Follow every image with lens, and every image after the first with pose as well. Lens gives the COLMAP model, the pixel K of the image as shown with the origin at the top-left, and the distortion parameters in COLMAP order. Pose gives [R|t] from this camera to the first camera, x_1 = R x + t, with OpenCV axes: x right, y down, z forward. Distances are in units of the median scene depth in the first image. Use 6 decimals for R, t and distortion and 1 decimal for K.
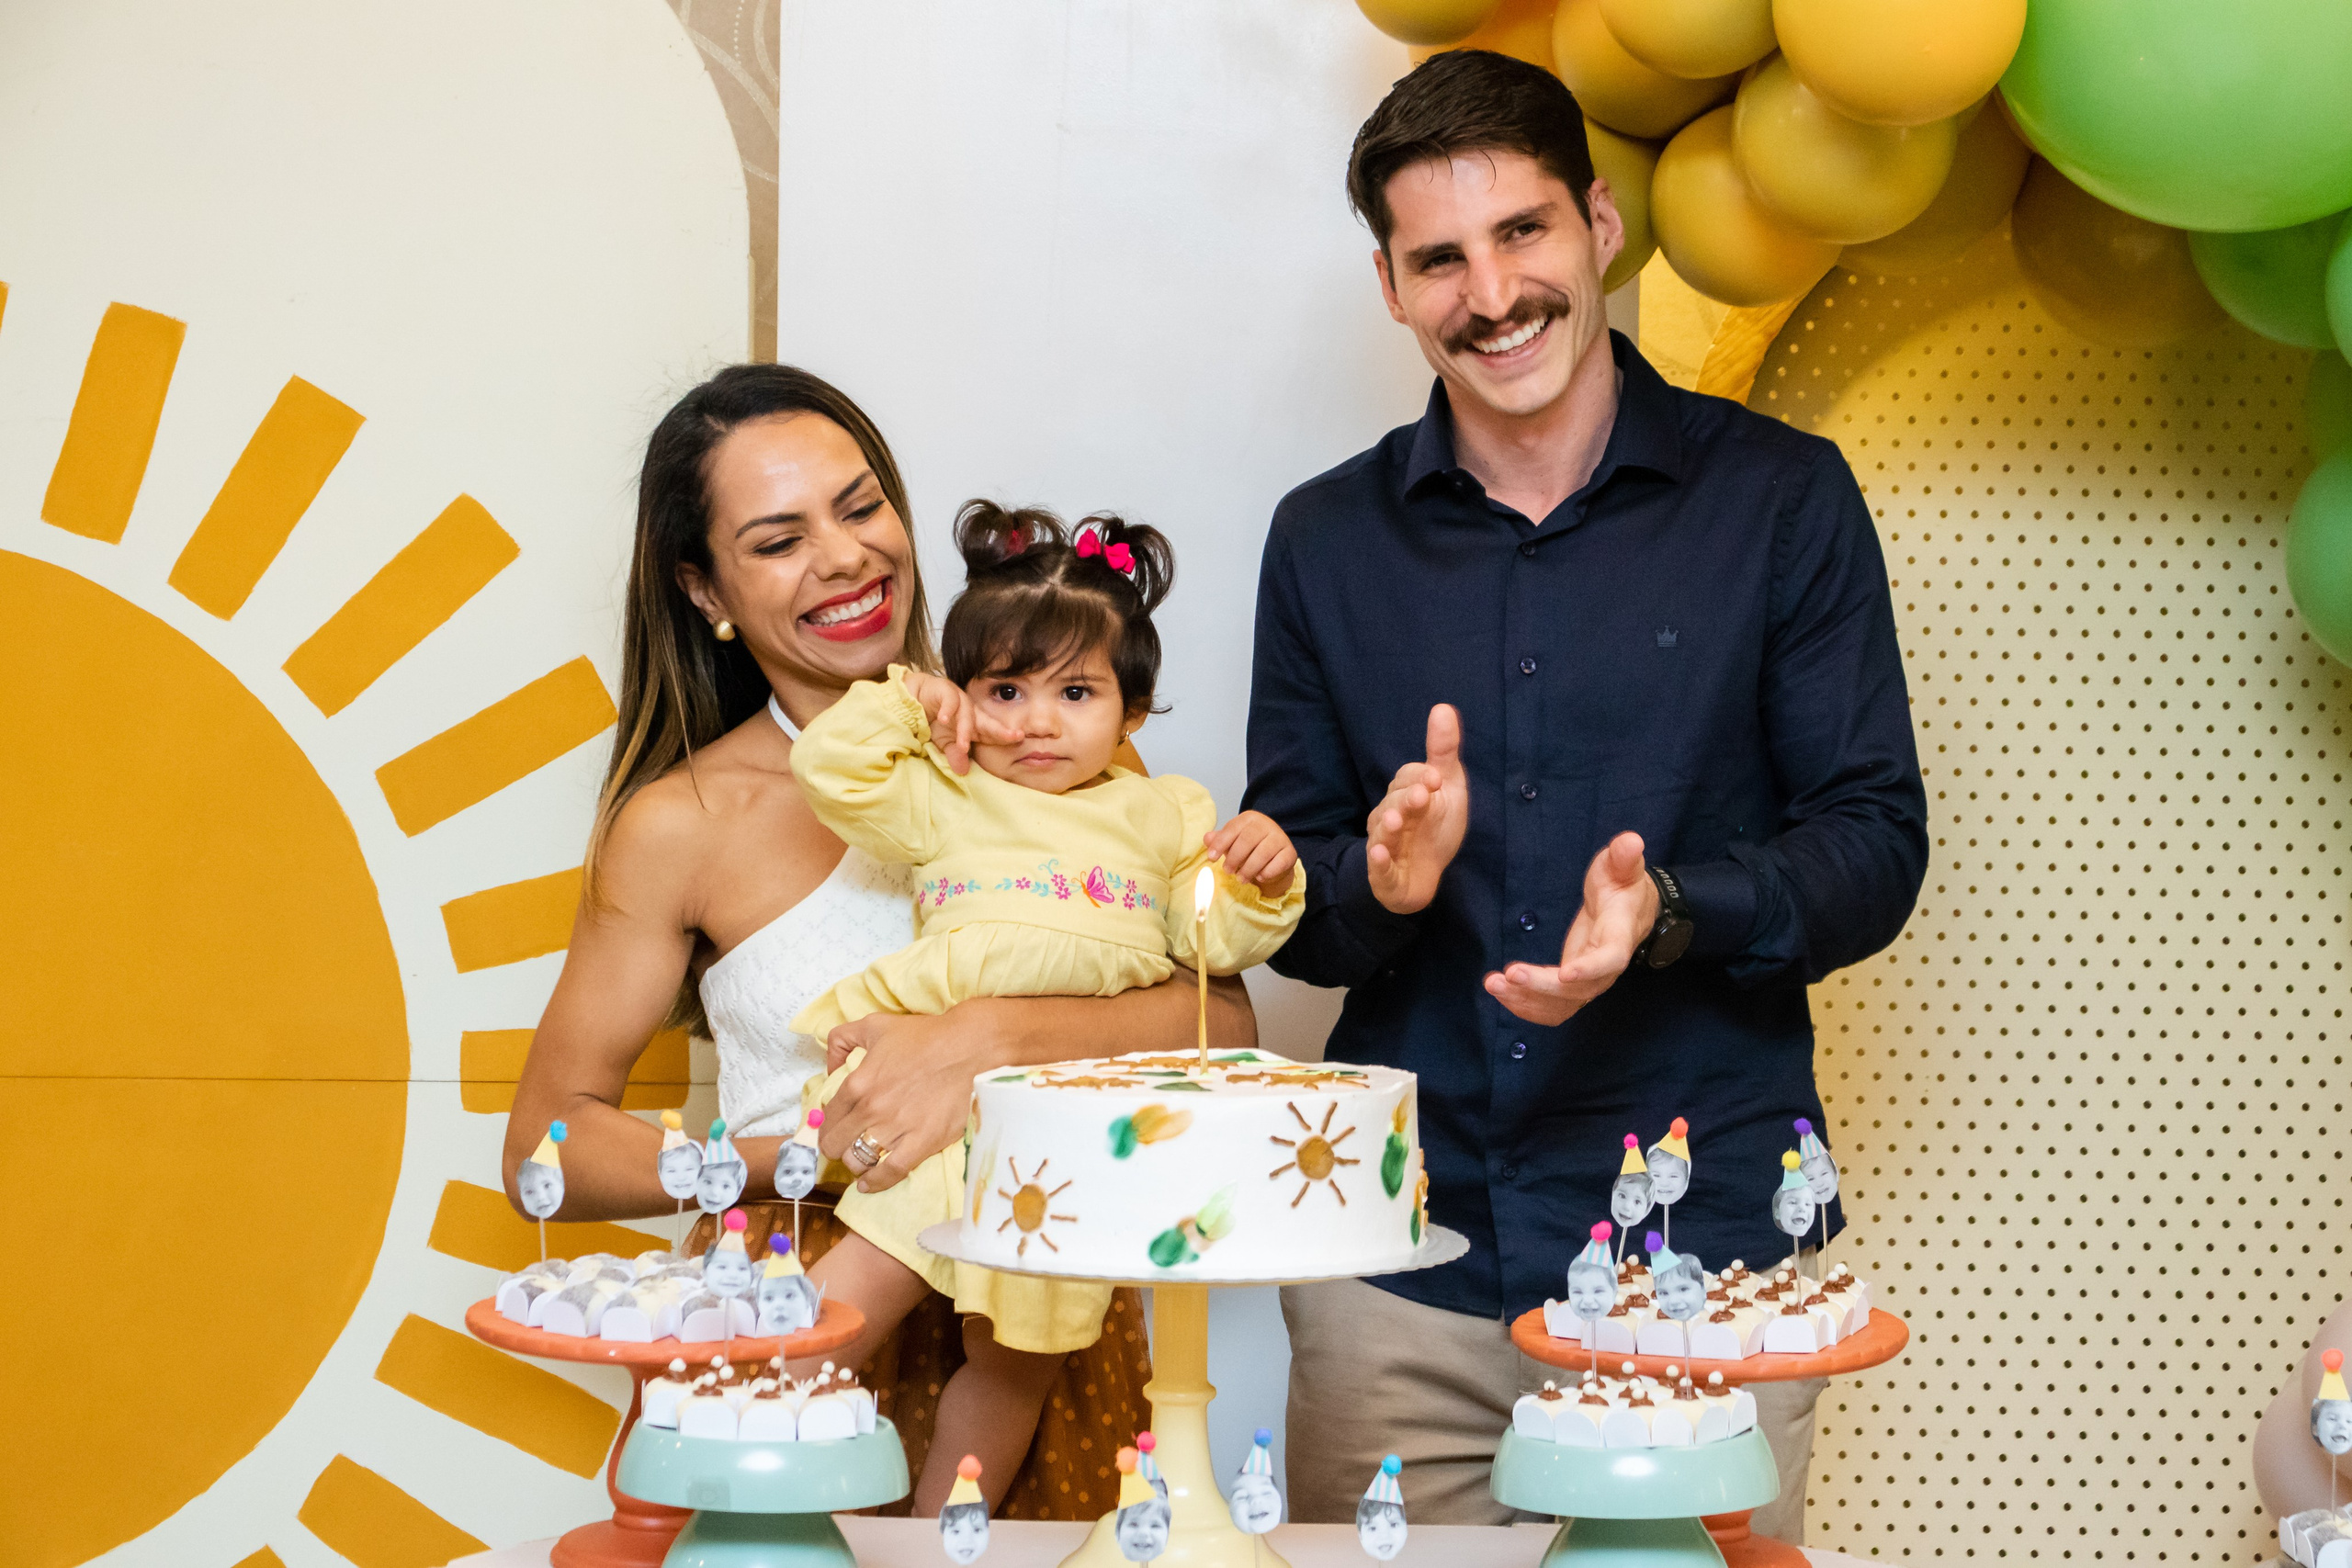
lens RADIAL K [[4143.3, 0, 1183.8], [0, 4143.3, 860.8], [0, 0, 1]] dist [-0.031193, -0.140756]
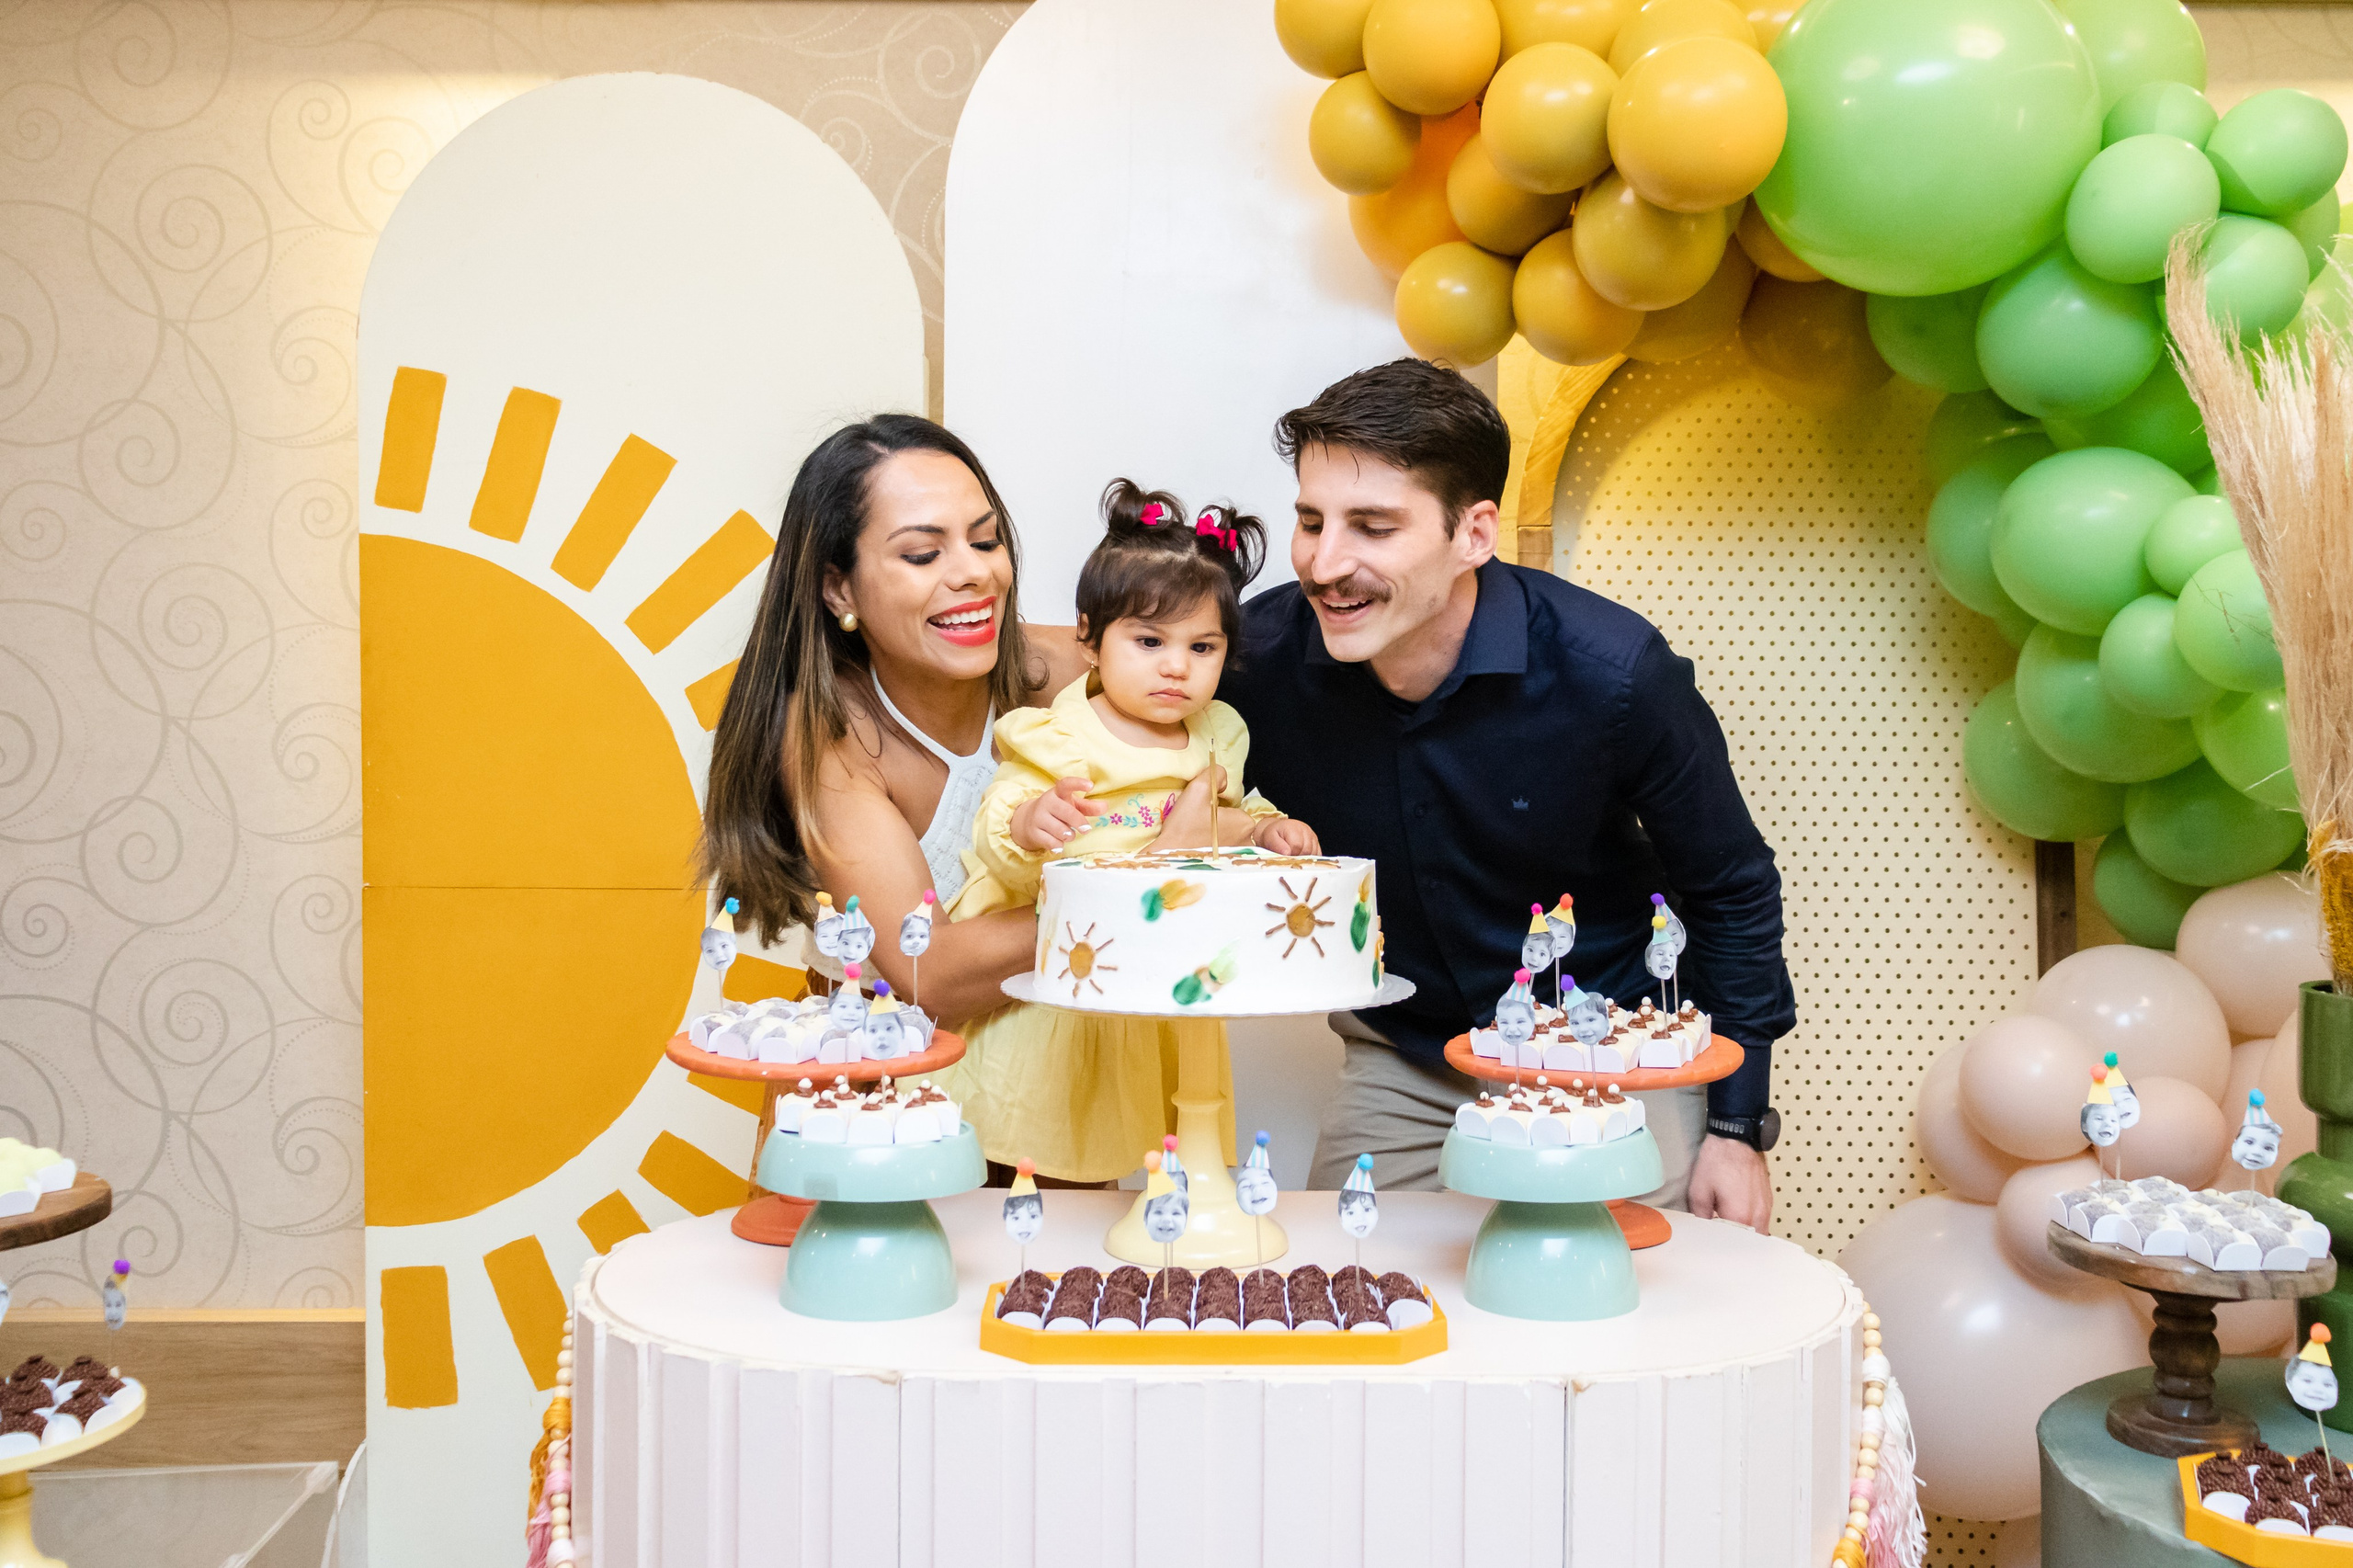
lens RADIAL K [[1987.8, 0, 1202.7], [0, 1987.8, 780.1], [0, 0, 1]] dist [-0.038572, 0.002069]
pose [[0.999950, -0.006049, -0.007925, 0.005906], [0.005910, 0.999830, -0.017484, 0.036838], [0.008029, 0.017436, 0.999816, 0.360364]]
